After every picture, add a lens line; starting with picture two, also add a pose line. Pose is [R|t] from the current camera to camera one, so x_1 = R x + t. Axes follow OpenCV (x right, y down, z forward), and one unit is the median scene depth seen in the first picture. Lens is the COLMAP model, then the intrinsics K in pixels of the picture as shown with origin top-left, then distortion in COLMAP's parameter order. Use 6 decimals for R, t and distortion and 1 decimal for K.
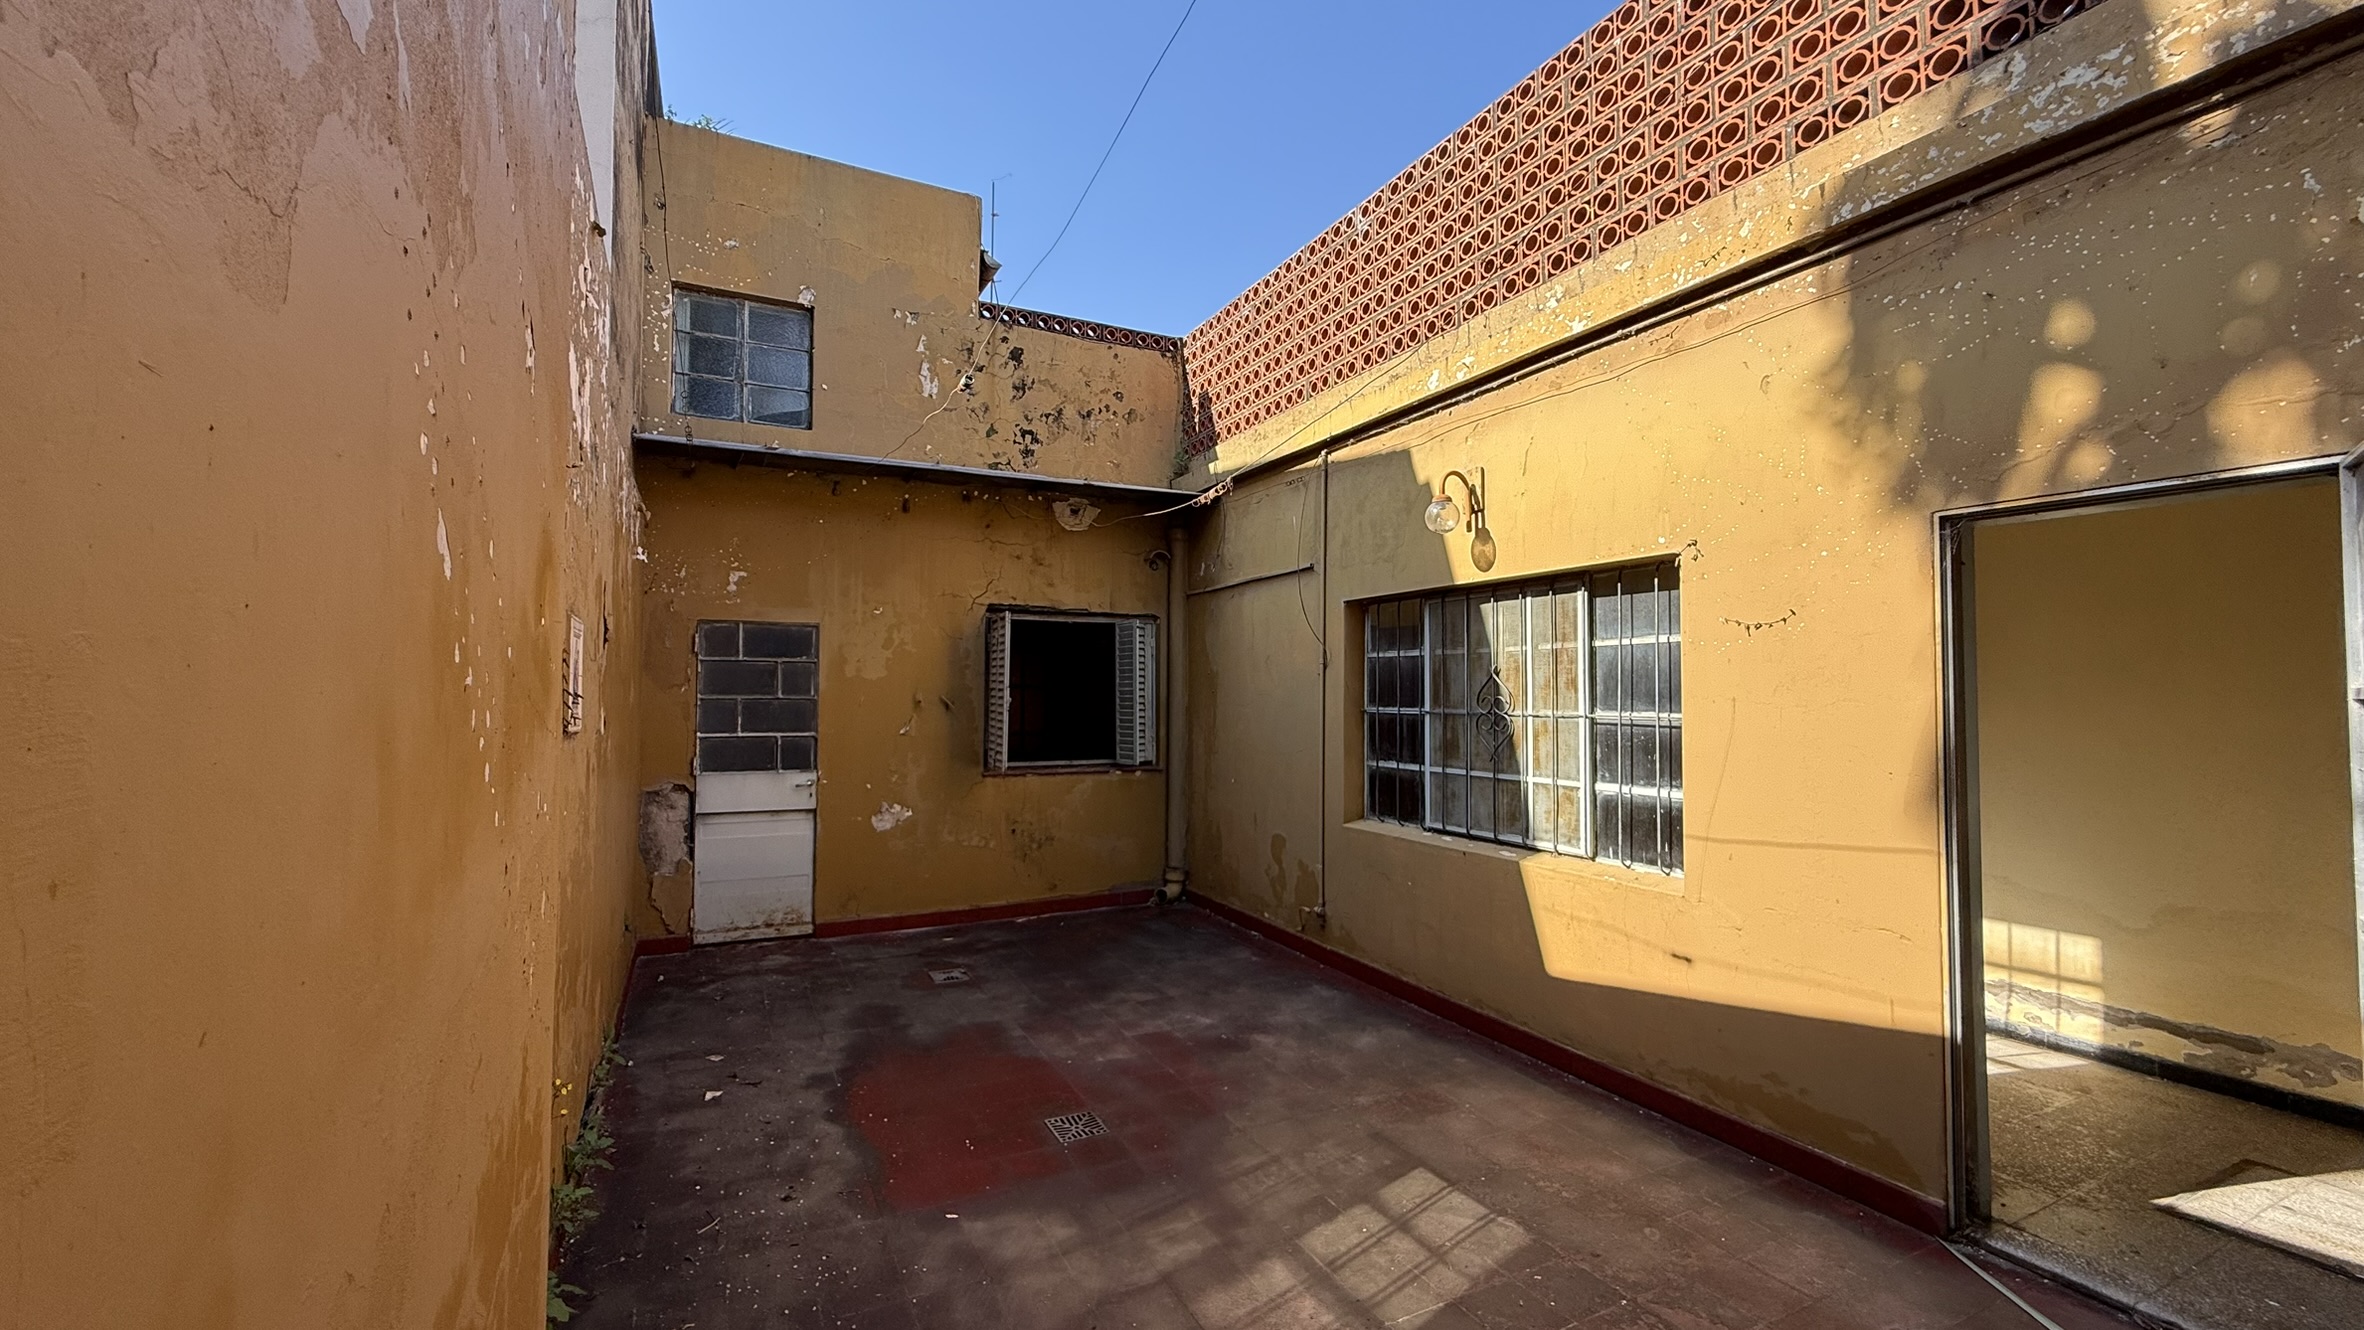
lens RADIAL K [[938.9, 0, 1183.1], [0, 938.9, 671.1], [0, 0, 1]] dist [-0.000093, 0.000193]
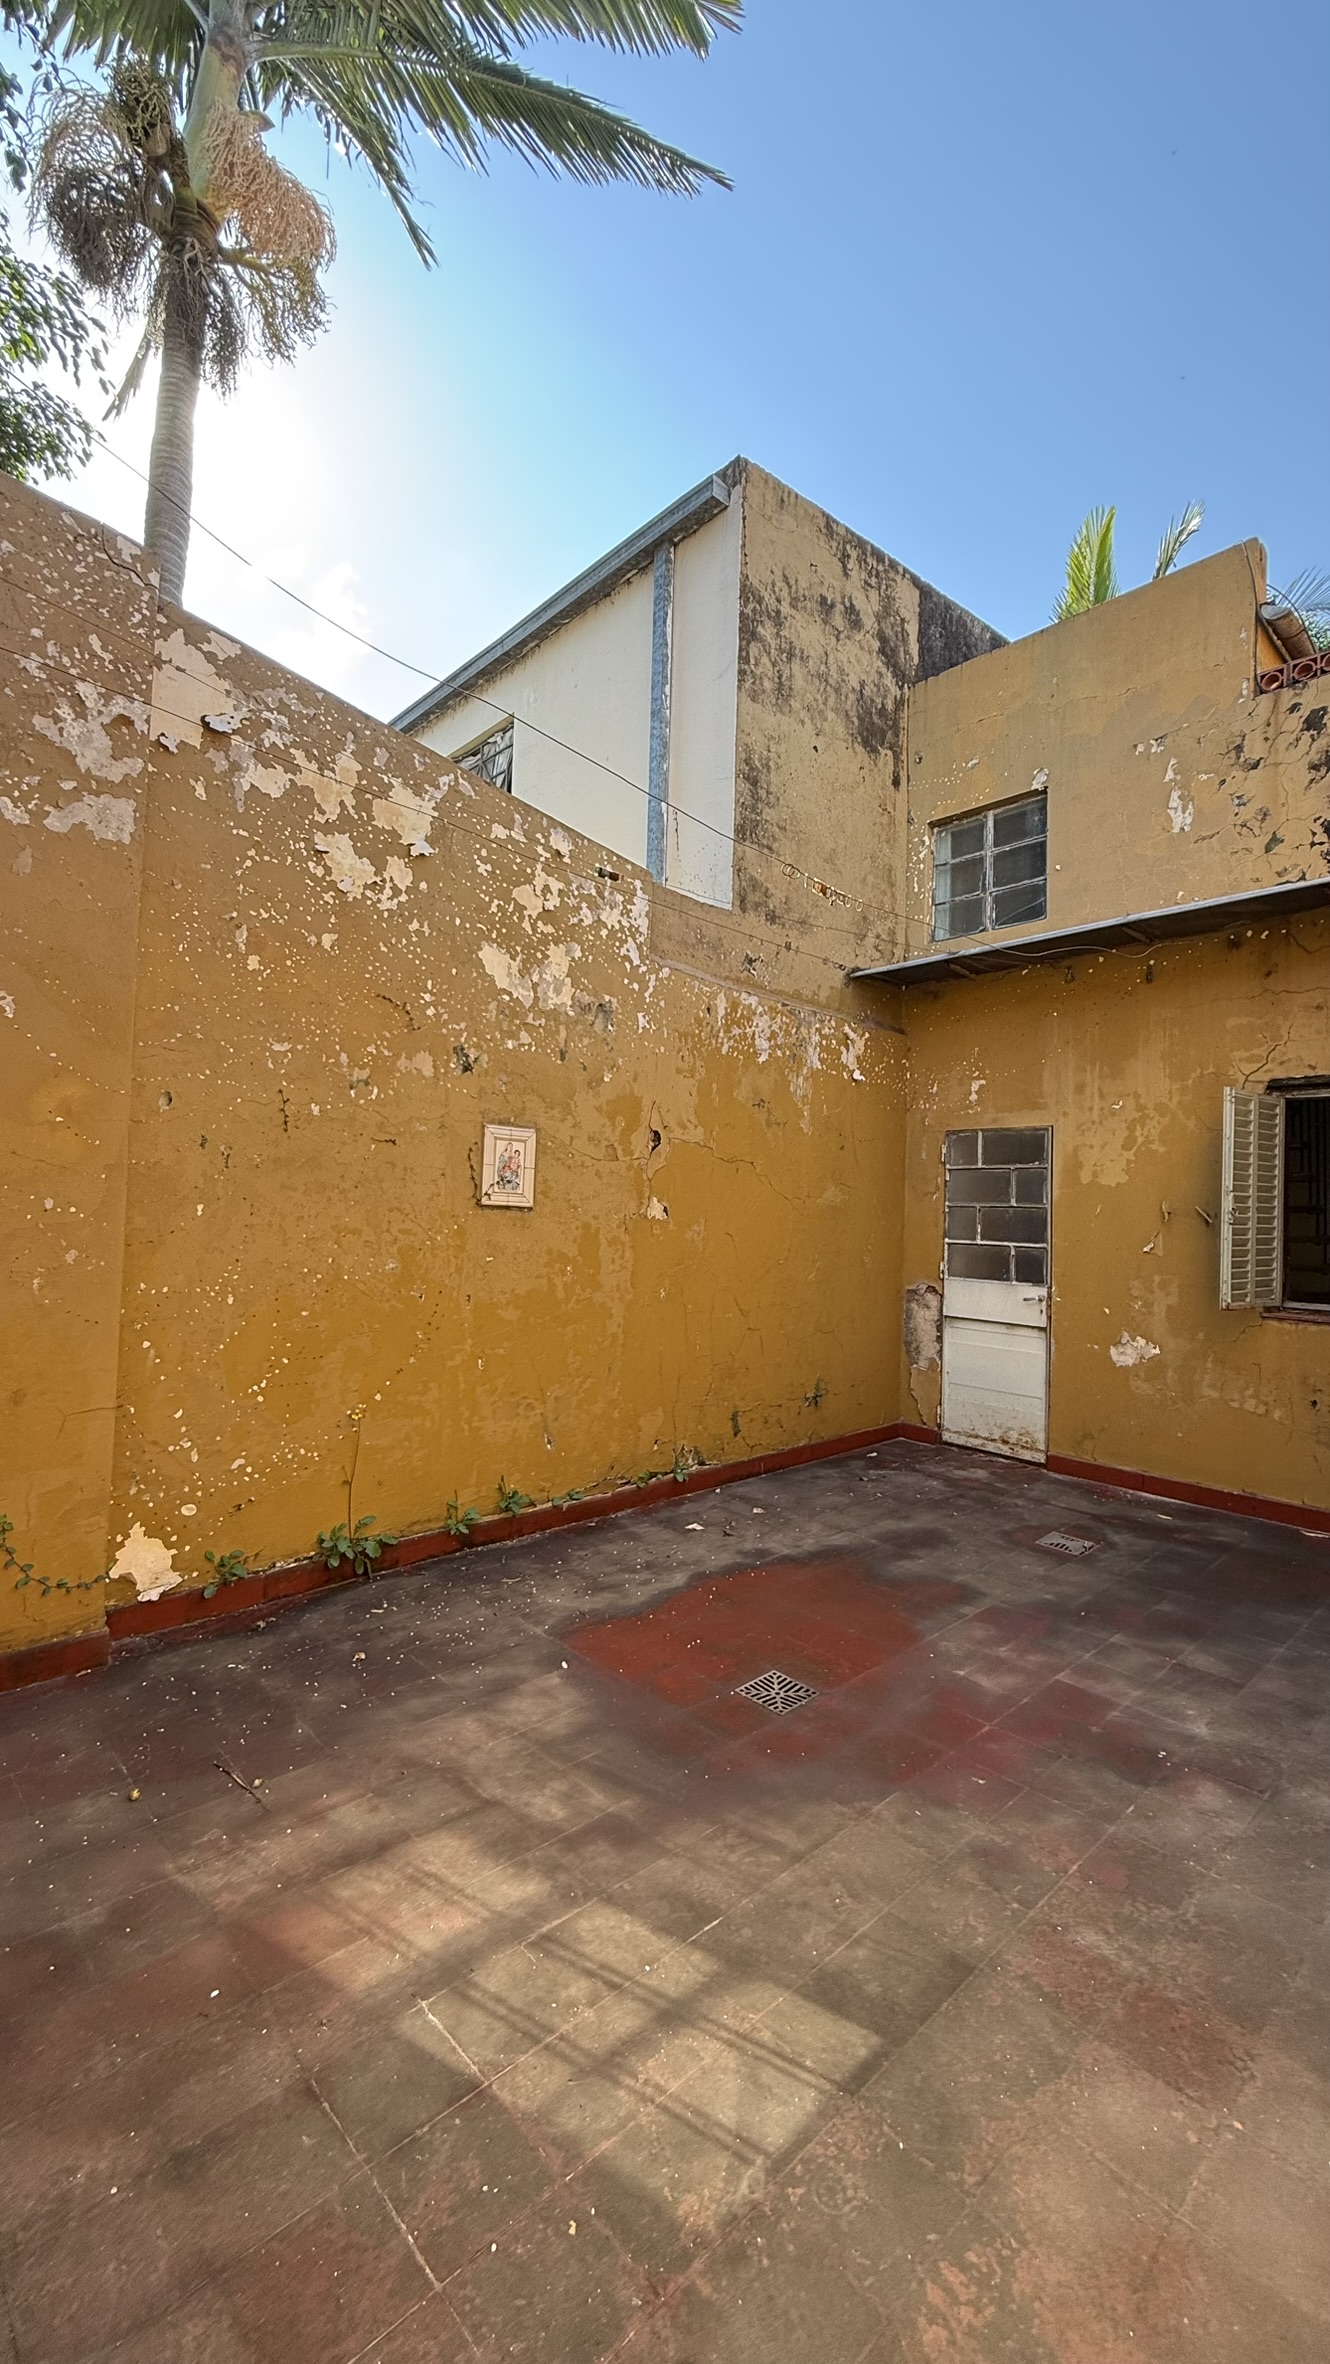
lens RADIAL K [[938.9, 0, 661.6], [0, 938.9, 1183.0], [0, 0, 1]] dist [-0.000093, 0.000193]
pose [[0.293735, -0.025277, -0.955553, 0.454308], [-0.004027, 0.999609, -0.027680, 0.039140], [0.955878, 0.011978, 0.293518, 0.446297]]
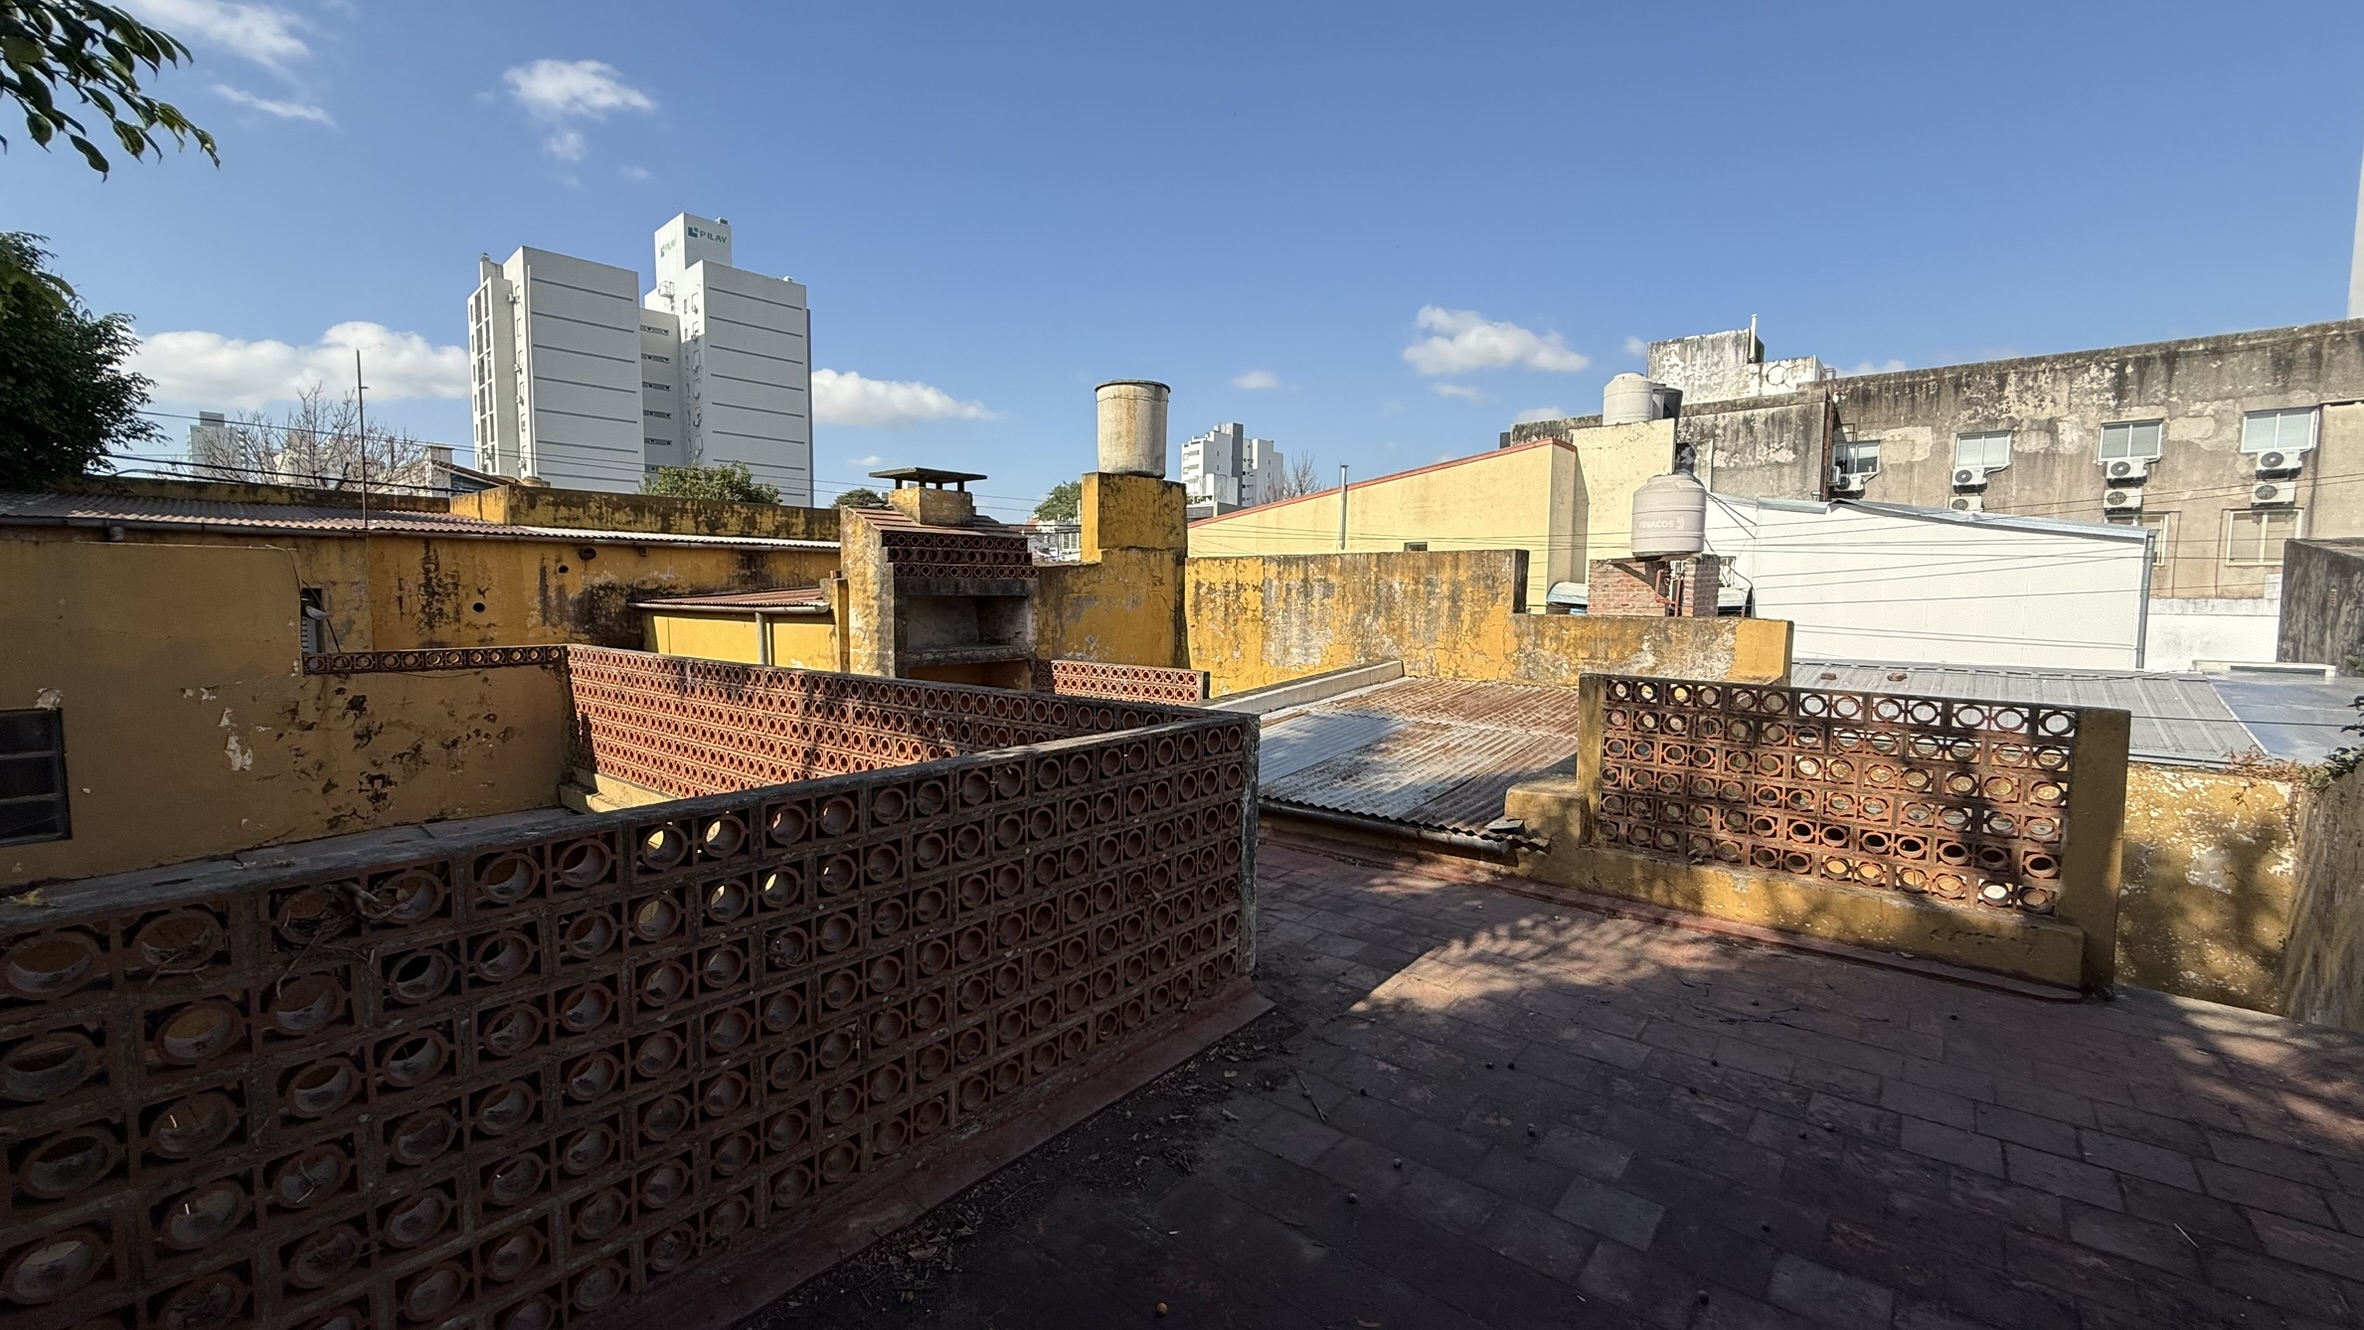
lens RADIAL K [[938.9, 0, 1179.6], [0, 938.9, 666.4], [0, 0, 1]] dist [-0.000093, 0.000193]
pose [[0.909886, -0.023326, 0.414202, 0.276220], [-0.020986, 0.994552, 0.102109, -0.664933], [-0.414327, -0.101600, 0.904439, -0.353232]]
